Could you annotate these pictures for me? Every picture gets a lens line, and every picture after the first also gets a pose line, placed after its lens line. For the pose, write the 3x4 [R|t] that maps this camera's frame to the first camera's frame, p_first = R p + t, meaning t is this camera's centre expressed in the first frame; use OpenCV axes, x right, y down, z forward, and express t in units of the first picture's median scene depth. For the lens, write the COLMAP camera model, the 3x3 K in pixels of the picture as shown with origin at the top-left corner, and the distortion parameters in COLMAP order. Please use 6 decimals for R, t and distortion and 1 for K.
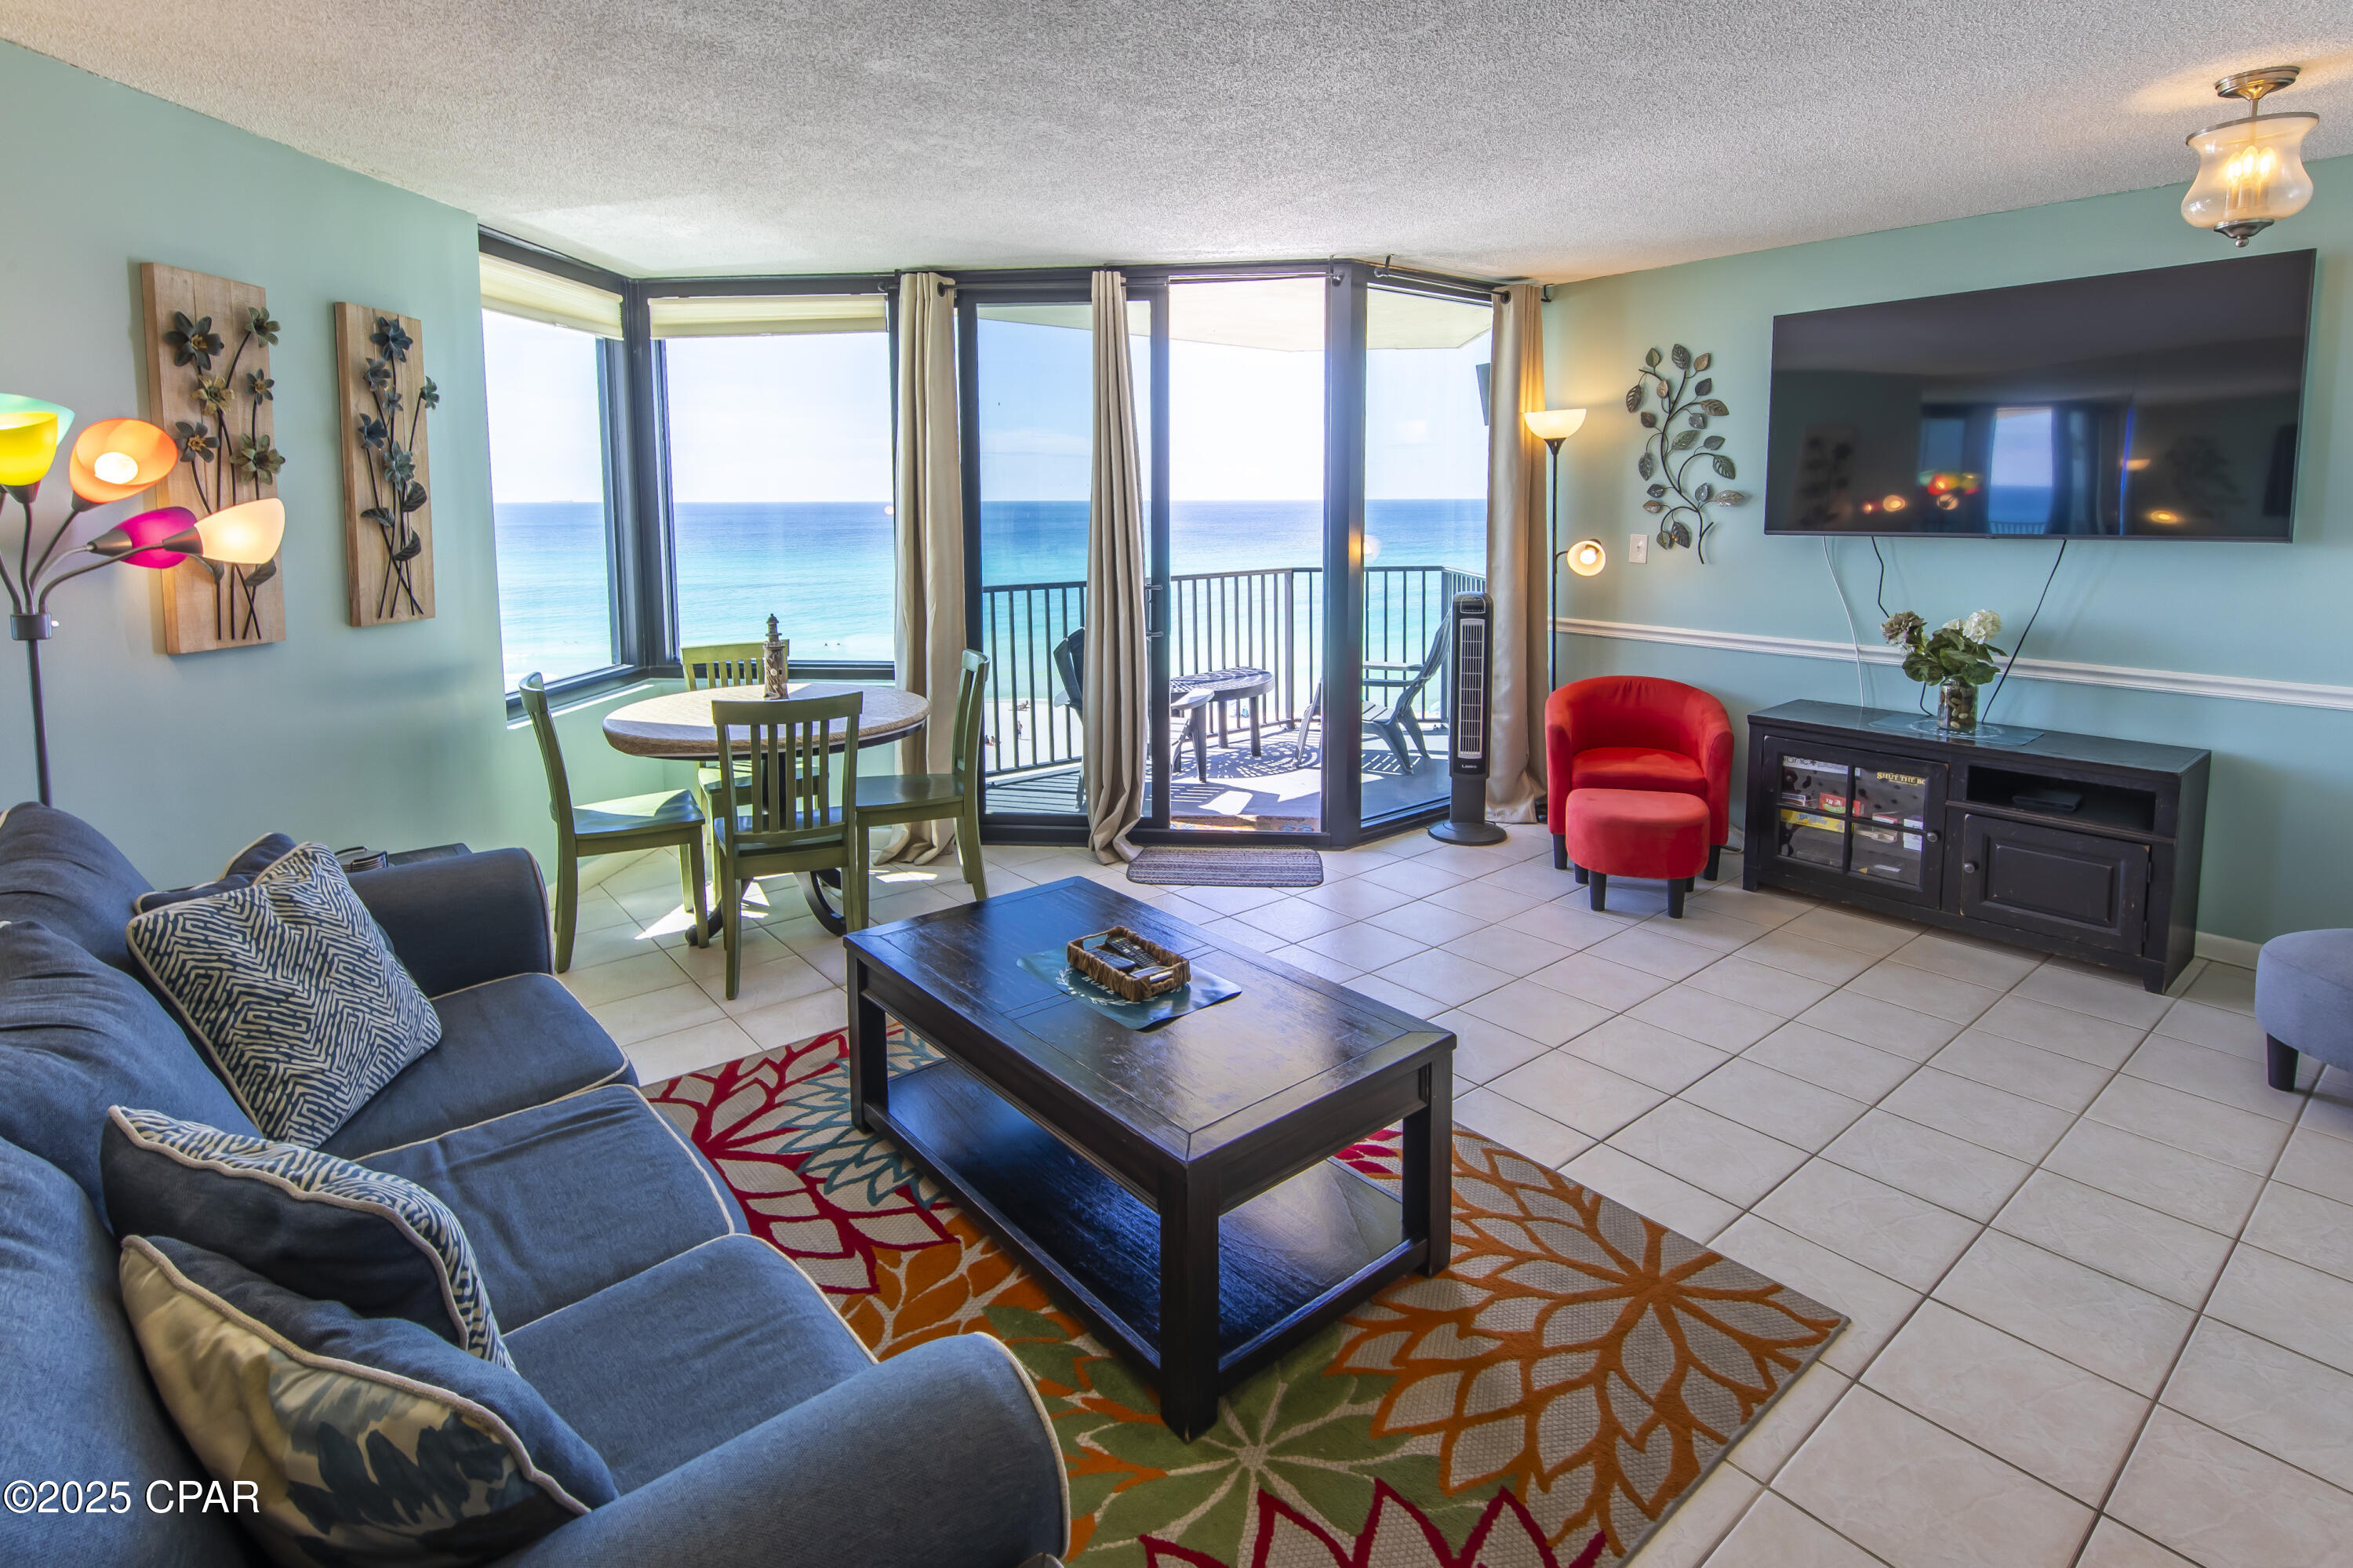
lens RADIAL K [[1169.3, 0, 1162.9], [0, 1169.3, 608.2], [0, 0, 1]] dist [0.003803, -0.000631]
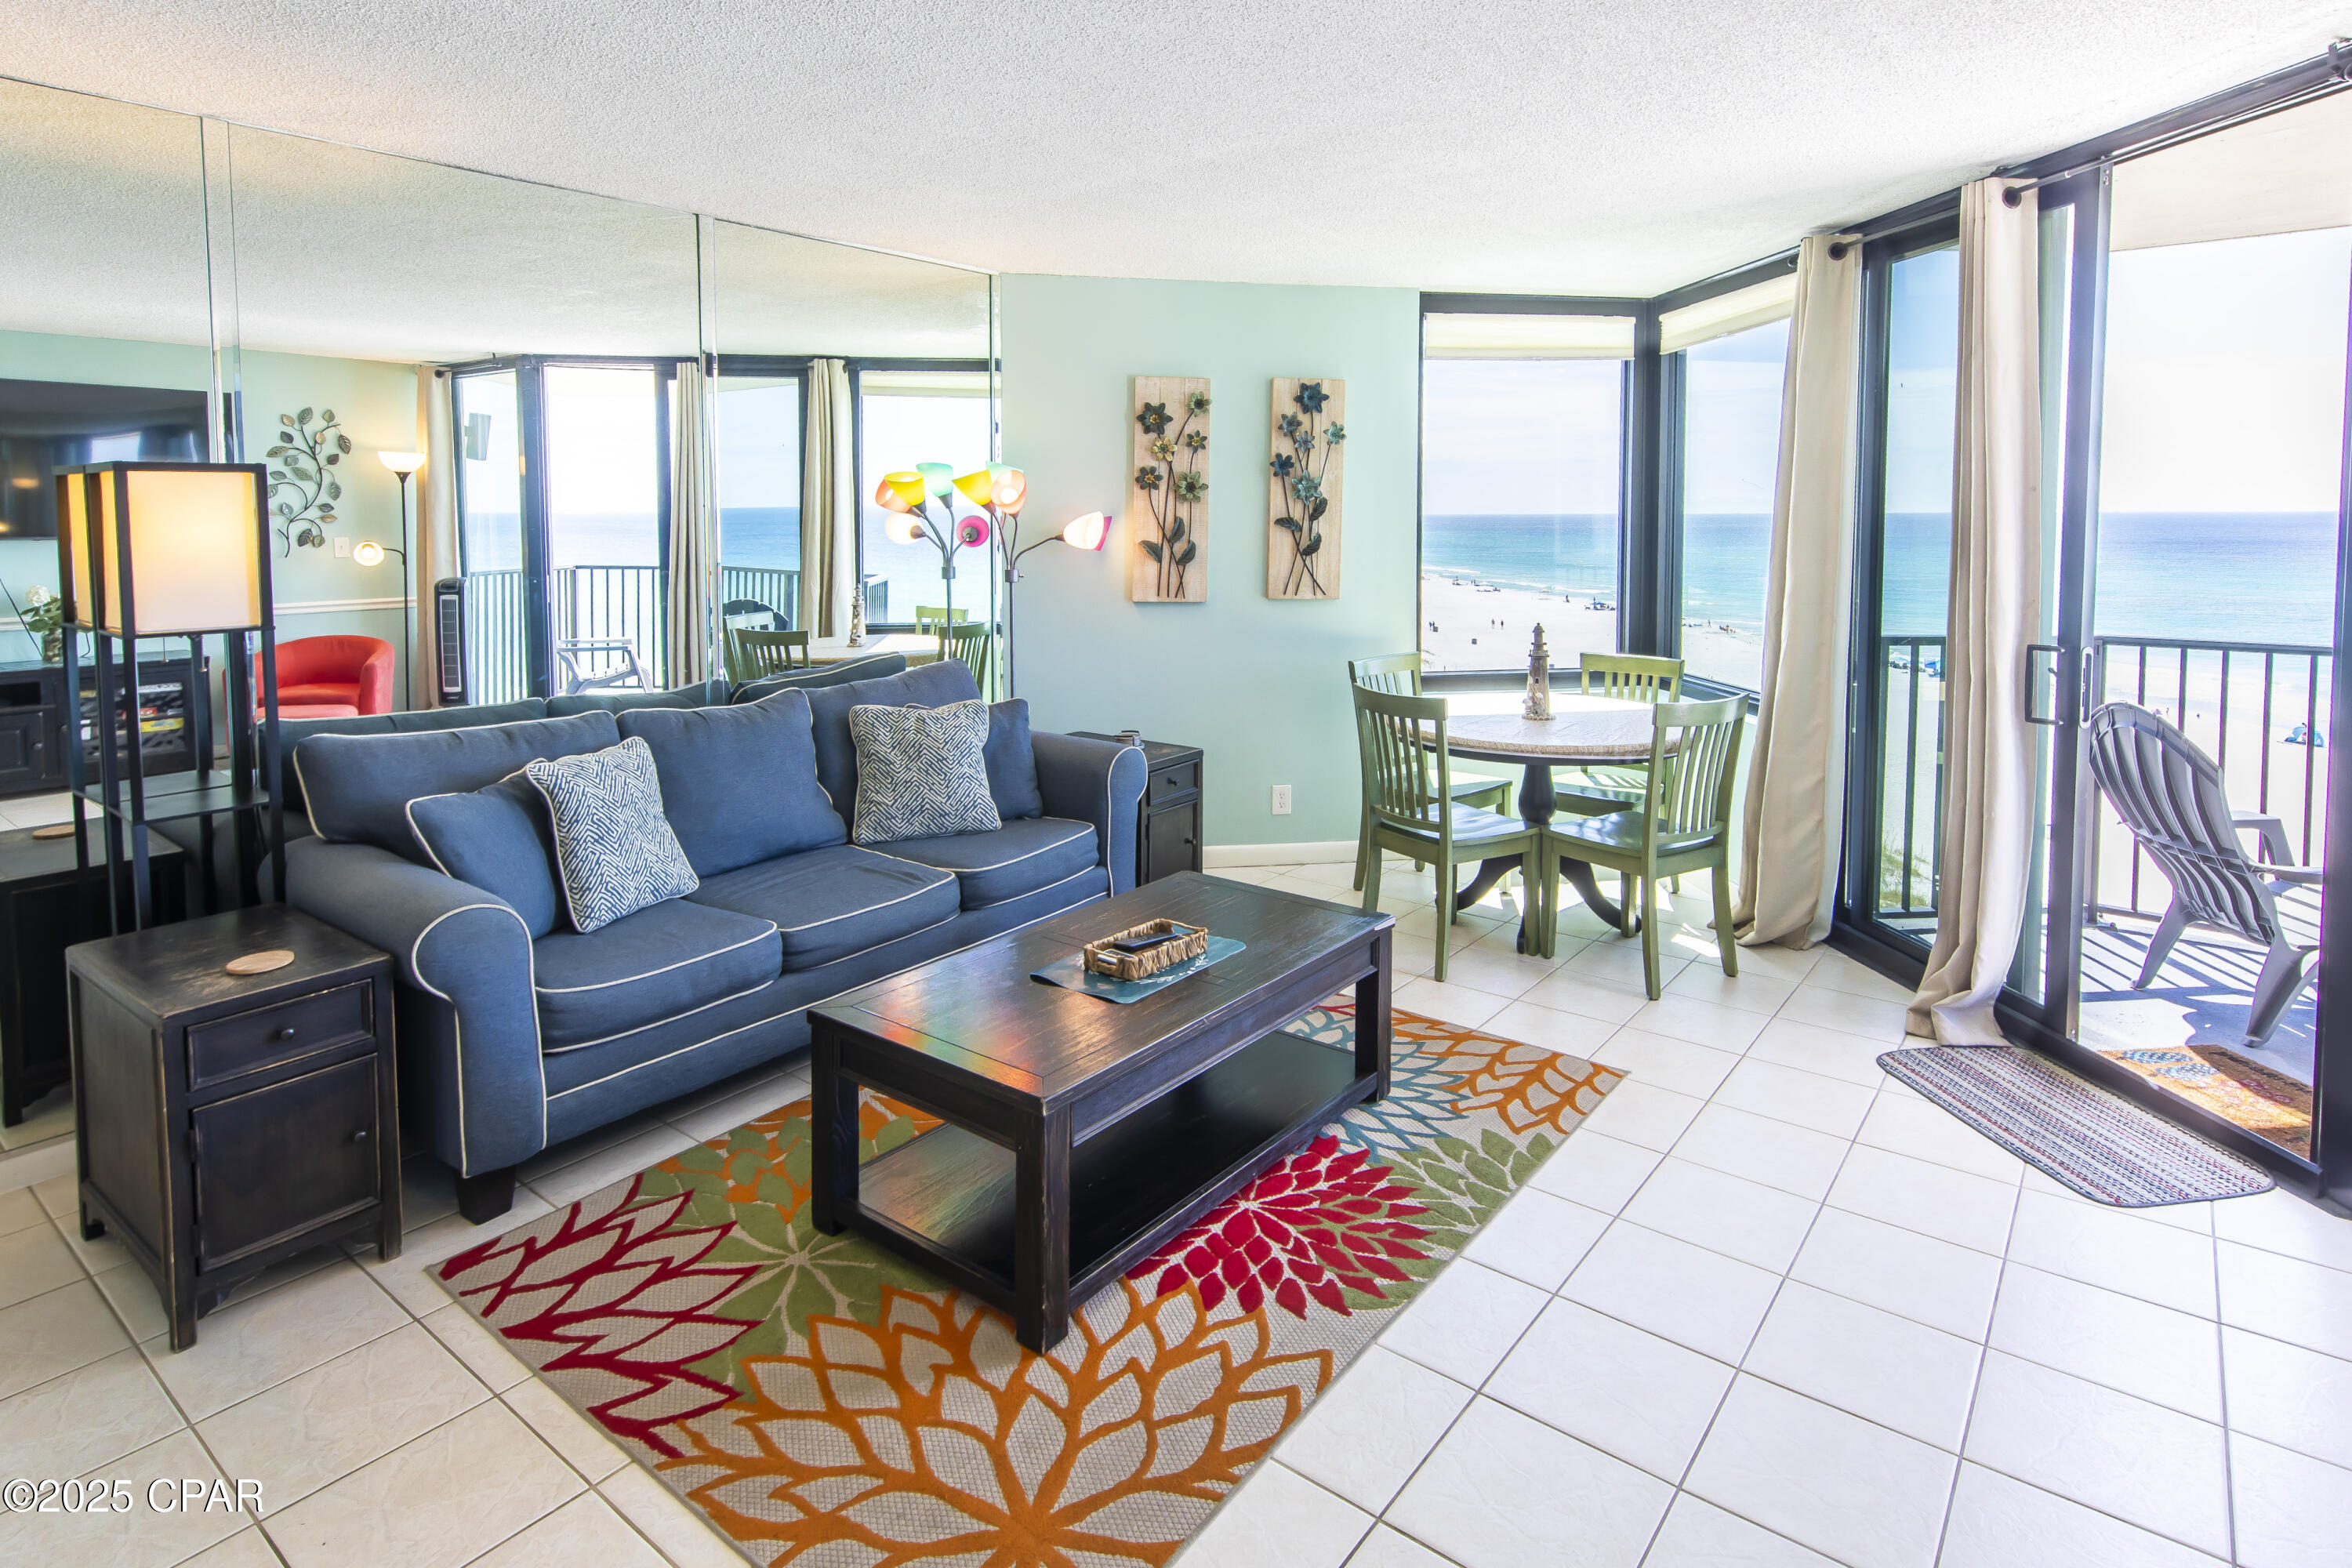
lens RADIAL K [[1224.5, 0, 1220.0], [0, 1224.5, 610.5], [0, 0, 1]] dist [0.001730, 0.001082]
pose [[0.241010, 0.079952, -0.967224, 1.035386], [-0.085965, 0.994442, 0.060781, -0.078131], [0.966708, 0.068499, 0.246544, 0.768479]]
